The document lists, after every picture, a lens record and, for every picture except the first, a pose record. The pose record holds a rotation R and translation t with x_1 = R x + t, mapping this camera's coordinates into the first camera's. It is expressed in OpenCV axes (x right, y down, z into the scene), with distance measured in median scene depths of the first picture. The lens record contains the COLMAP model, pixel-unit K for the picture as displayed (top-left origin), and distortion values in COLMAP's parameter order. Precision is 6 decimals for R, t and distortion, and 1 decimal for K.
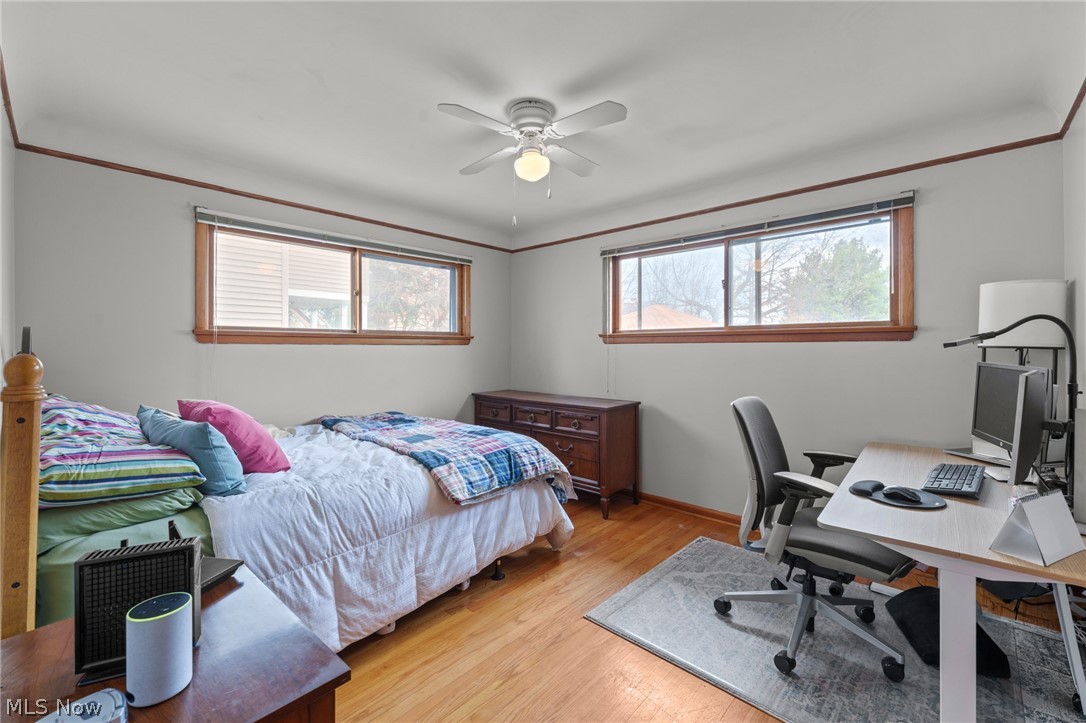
lens RADIAL K [[455.4, 0, 543.9], [0, 455.4, 354.1], [0, 0, 1]] dist [-0.001154, -0.000585]
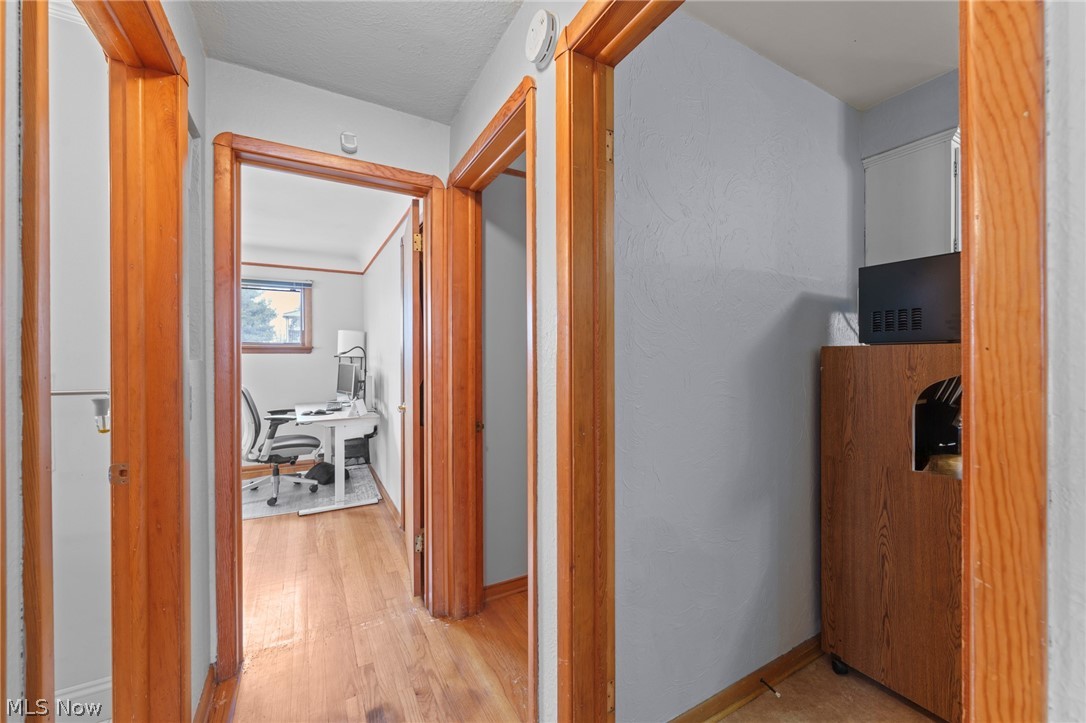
lens RADIAL K [[409.6, 0, 541.1], [0, 409.6, 355.7], [0, 0, 1]] dist [-0.005754, 0.000167]
pose [[0.306036, 0.003905, 0.952012, -0.841674], [0.003497, 0.999980, -0.005226, -0.006292], [-0.952013, 0.004929, 0.306017, -0.742126]]
